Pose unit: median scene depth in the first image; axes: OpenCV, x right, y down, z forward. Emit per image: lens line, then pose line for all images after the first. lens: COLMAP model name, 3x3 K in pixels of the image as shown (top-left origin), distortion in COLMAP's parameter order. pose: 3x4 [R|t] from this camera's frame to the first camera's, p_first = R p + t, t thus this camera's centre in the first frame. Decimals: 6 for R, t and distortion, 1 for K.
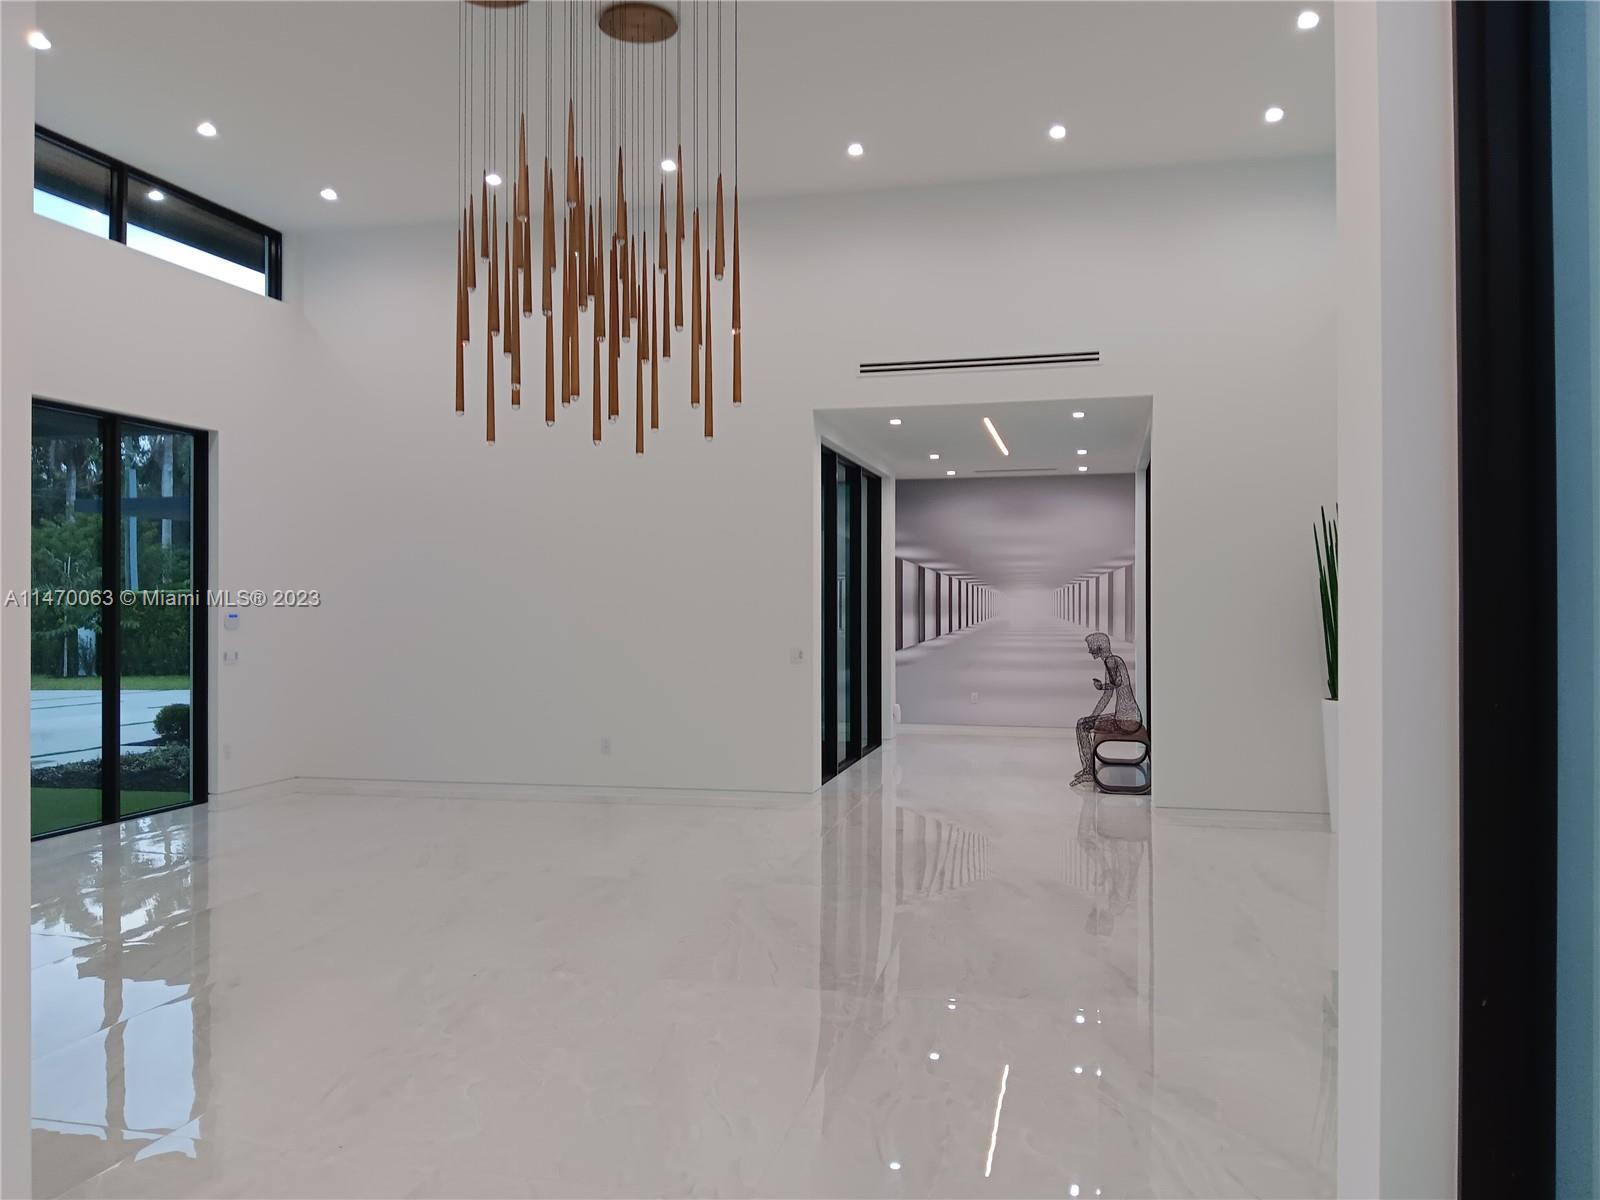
lens RADIAL K [[1245.4, 0, 786.3], [0, 1245.4, 599.3], [0, 0, 1]] dist [0.011576, -0.013855]
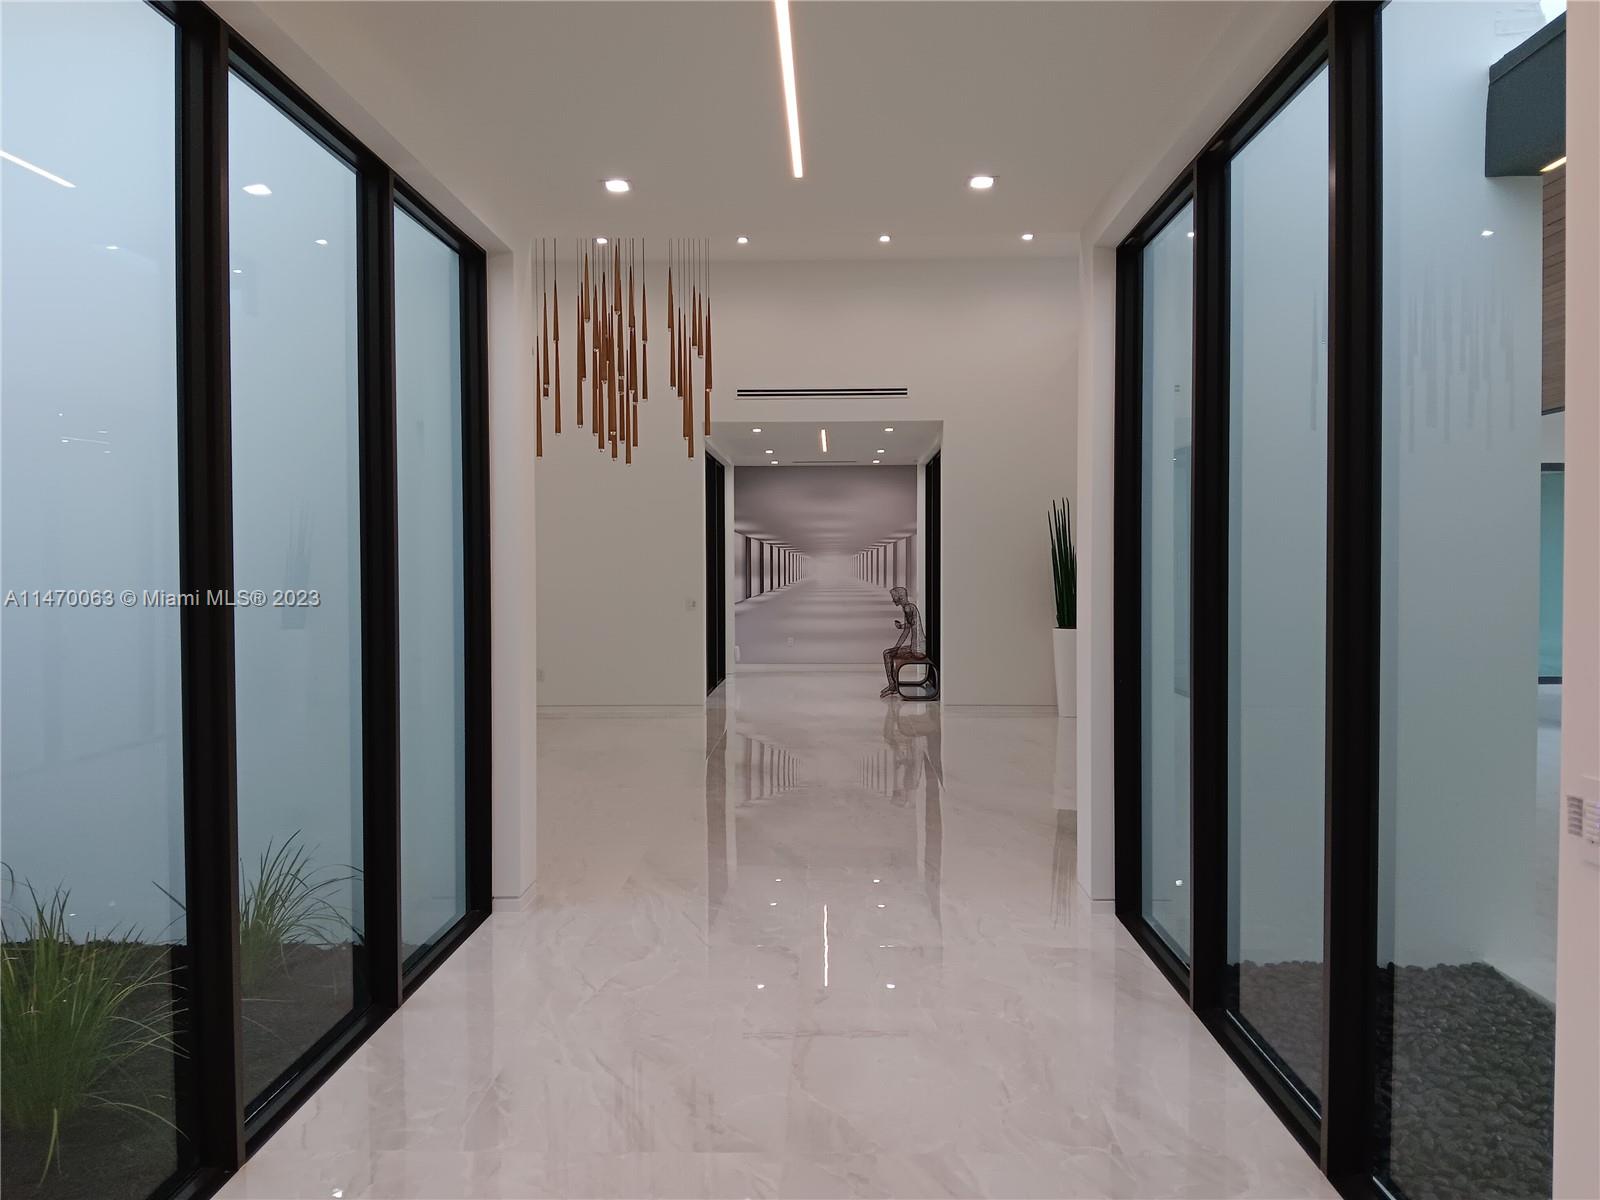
lens RADIAL K [[1245.4, 0, 807.2], [0, 1245.4, 599.6], [0, 0, 1]] dist [0.011576, -0.013855]
pose [[0.976314, -0.005460, 0.216289, -0.117036], [-0.000697, 0.999597, 0.028379, 0.001040], [-0.216357, -0.027857, 0.975917, -0.254291]]
